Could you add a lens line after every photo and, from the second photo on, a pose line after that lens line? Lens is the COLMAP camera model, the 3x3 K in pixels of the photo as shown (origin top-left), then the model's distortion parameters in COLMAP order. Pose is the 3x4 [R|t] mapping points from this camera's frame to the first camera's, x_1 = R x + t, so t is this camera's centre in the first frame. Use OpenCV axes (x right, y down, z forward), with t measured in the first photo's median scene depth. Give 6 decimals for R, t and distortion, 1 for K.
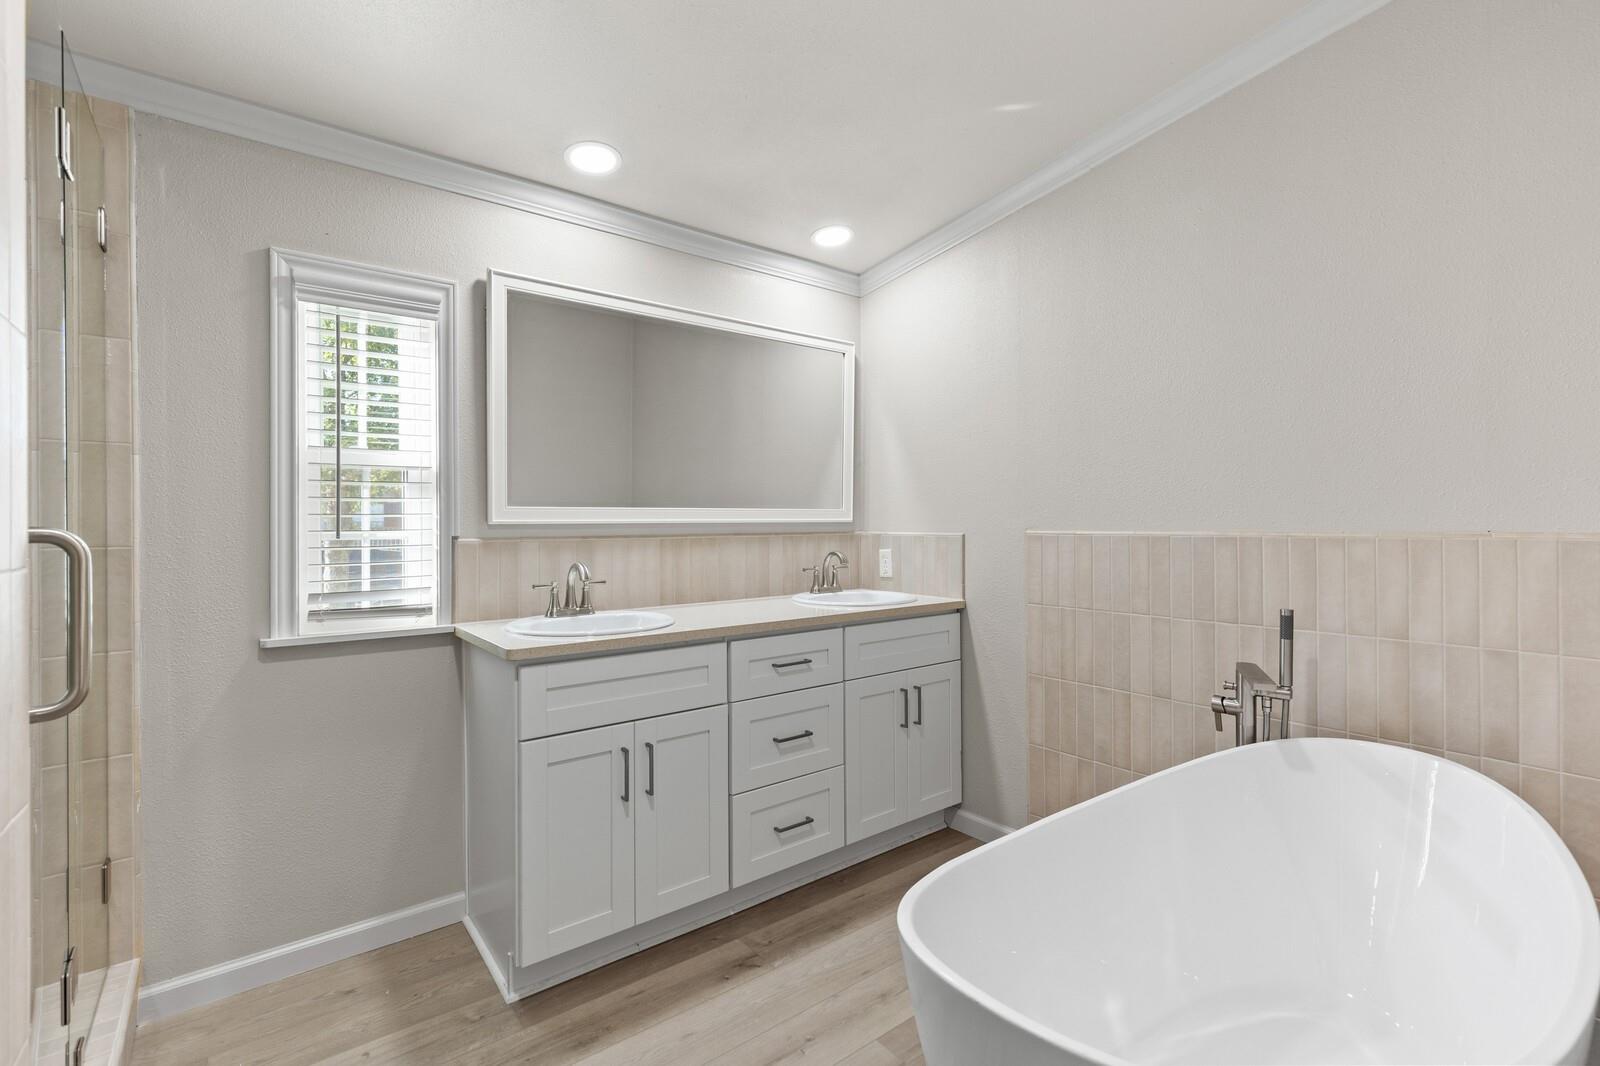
lens RADIAL K [[722.0, 0, 797.2], [0, 722.0, 529.0], [0, 0, 1]] dist [0.007958, 0.000661]
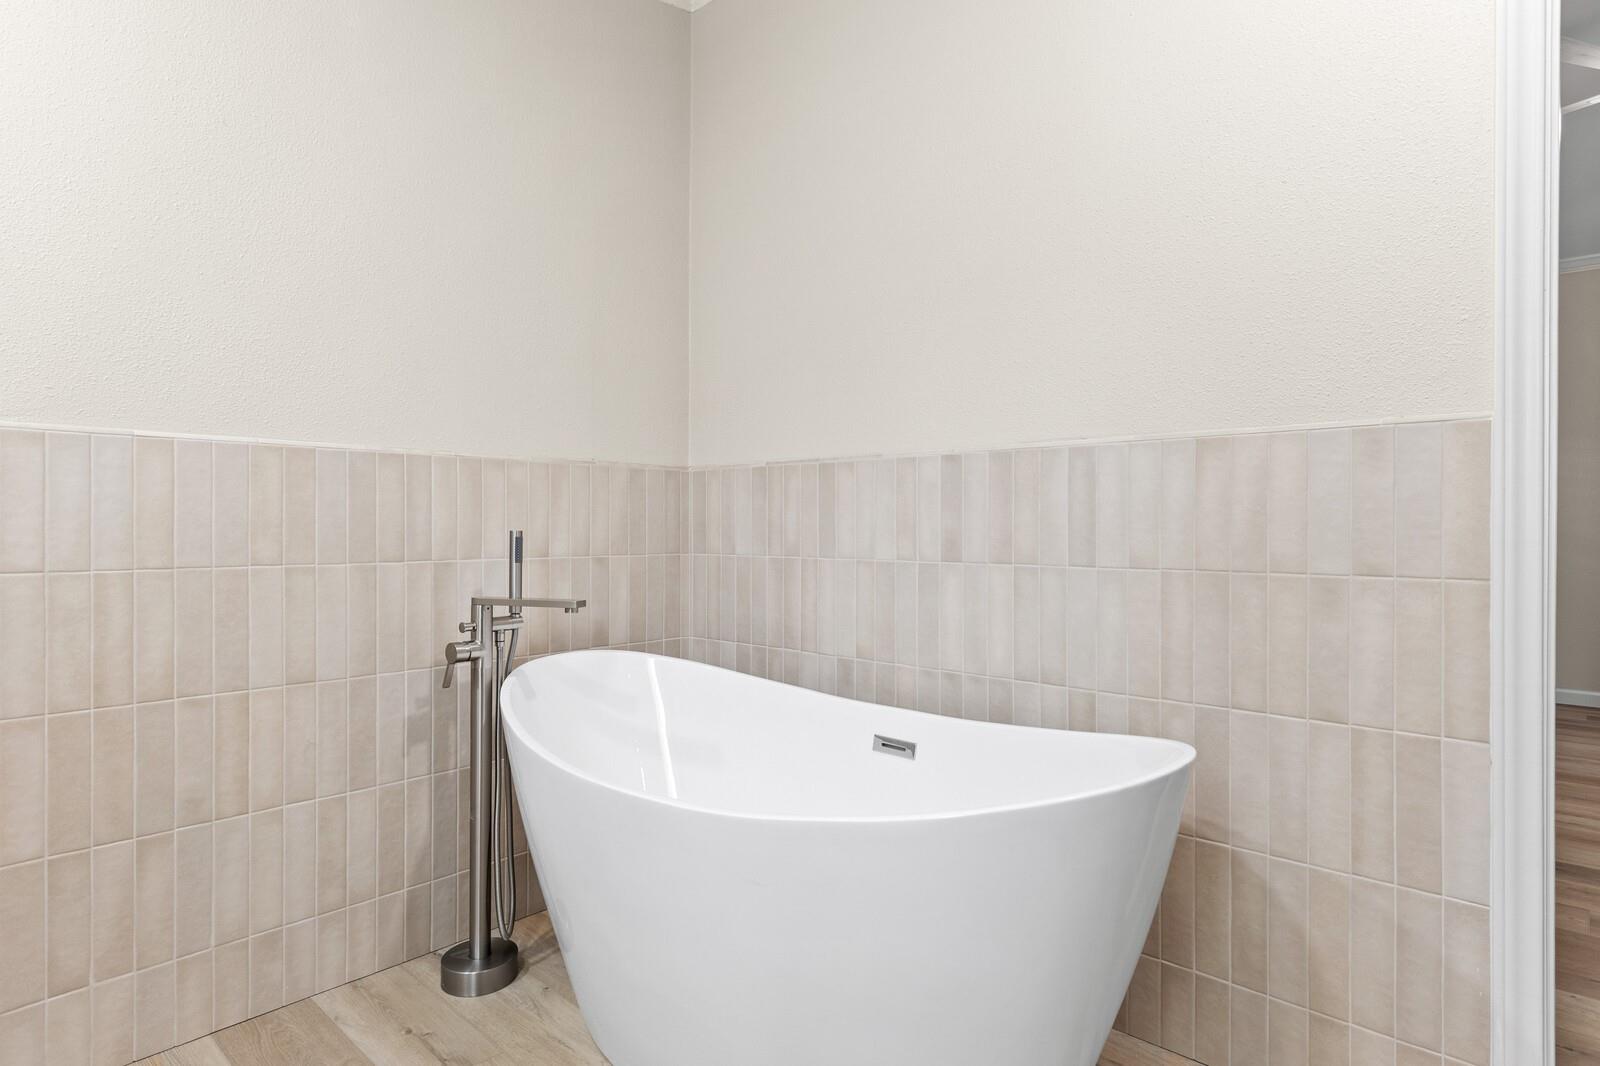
lens RADIAL K [[849.3, 0, 798.2], [0, 849.3, 530.1], [0, 0, 1]] dist [-0.007471, 0.002016]
pose [[-0.155550, -0.000400, 0.987828, -0.361948], [0.007215, 0.999973, 0.001541, 0.089852], [-0.987802, 0.007367, -0.155543, 0.658119]]
